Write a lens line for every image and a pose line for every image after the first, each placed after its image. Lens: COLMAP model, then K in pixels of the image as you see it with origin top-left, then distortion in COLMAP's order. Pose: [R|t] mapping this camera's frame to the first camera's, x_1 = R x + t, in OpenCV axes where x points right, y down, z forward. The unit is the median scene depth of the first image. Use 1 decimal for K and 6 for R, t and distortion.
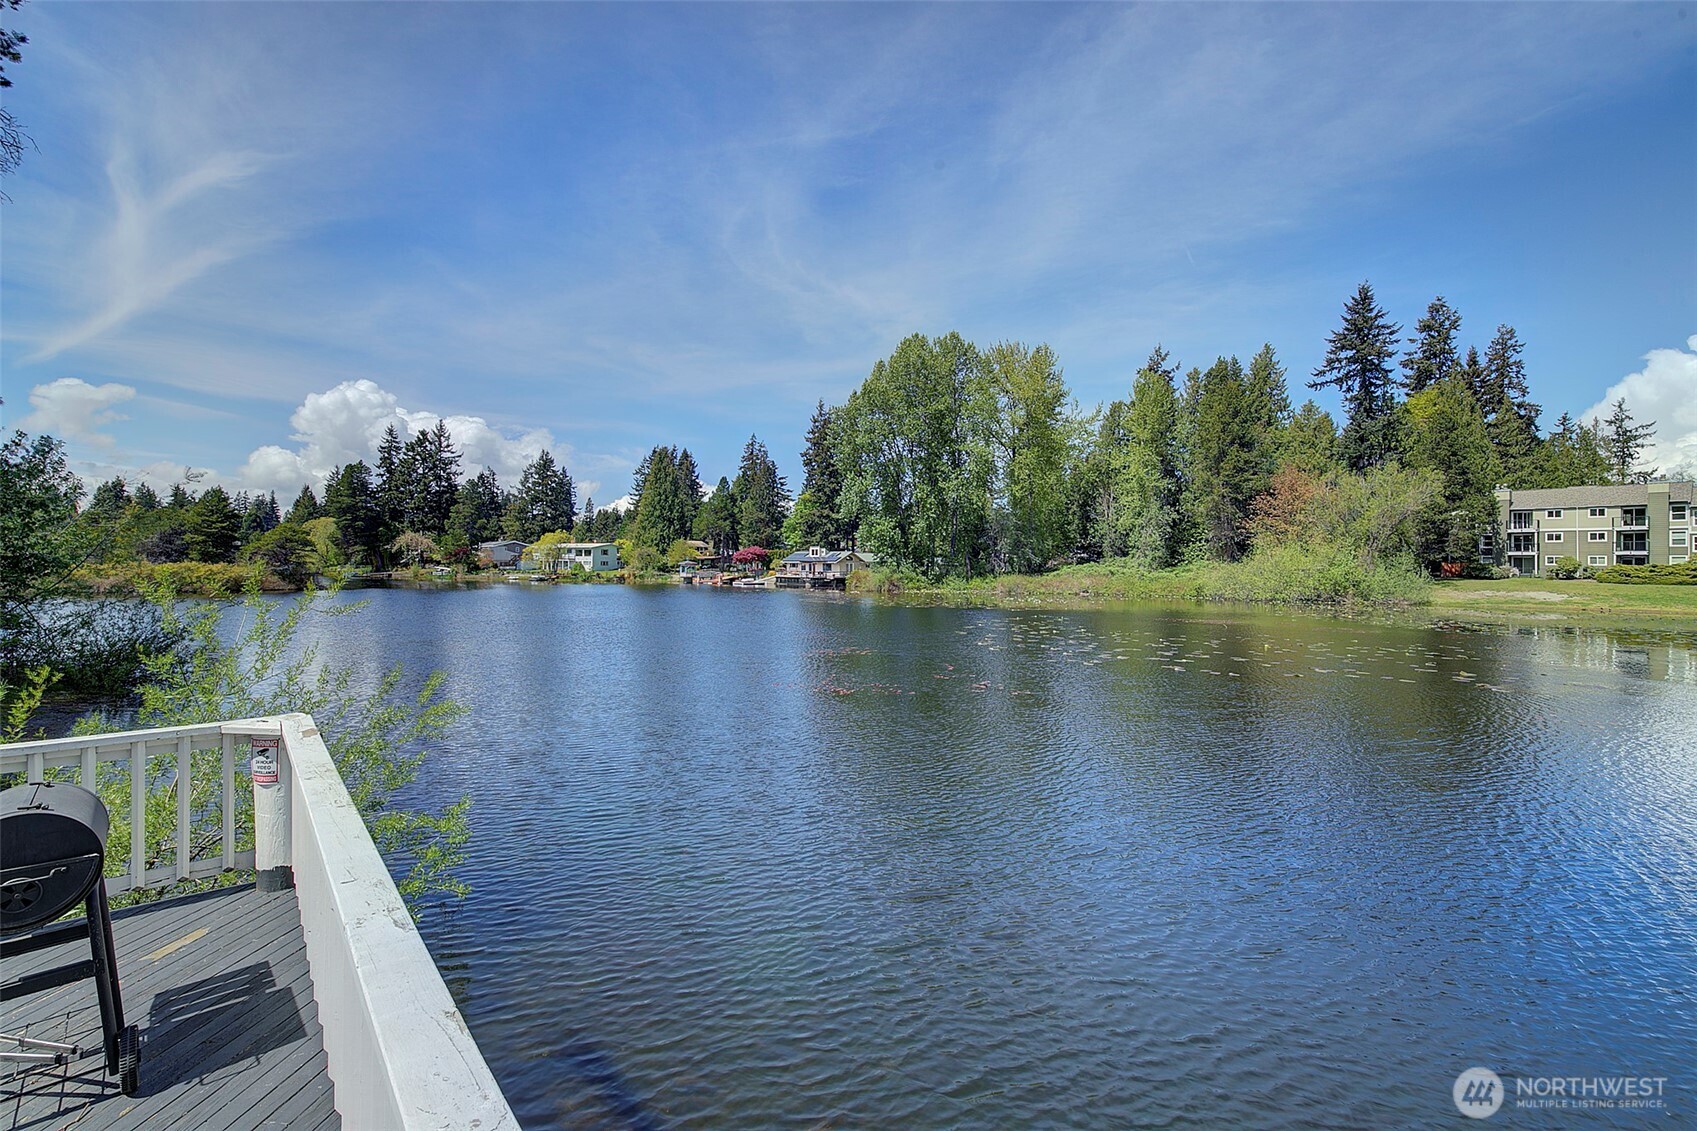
lens RADIAL K [[740.4, 0, 841.0], [0, 740.4, 547.9], [0, 0, 1]] dist [-0.011119, 0.000272]
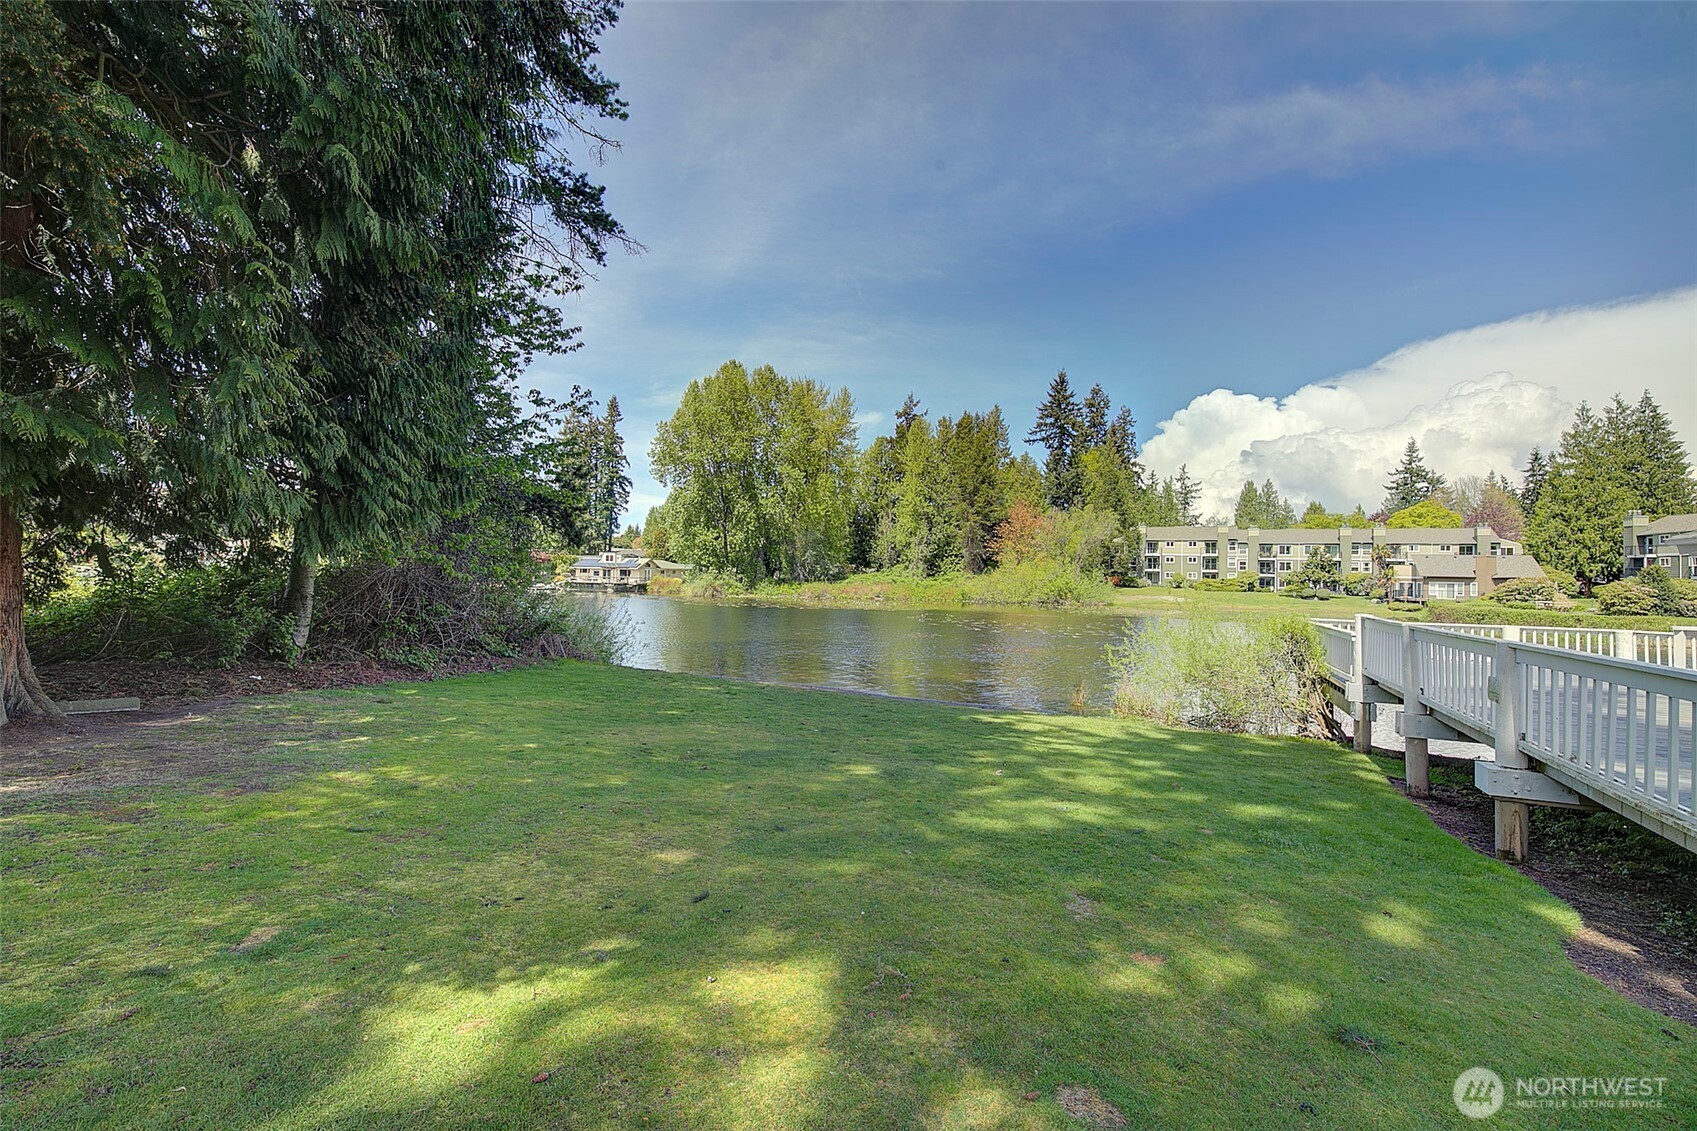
lens RADIAL K [[743.6, 0, 851.4], [0, 743.6, 550.5], [0, 0, 1]] dist [-0.011017, -0.000189]
pose [[0.905369, 0.025015, 0.423888, -0.205251], [-0.022852, 0.999687, -0.010185, -0.002453], [-0.424010, -0.000466, 0.905657, -0.076424]]
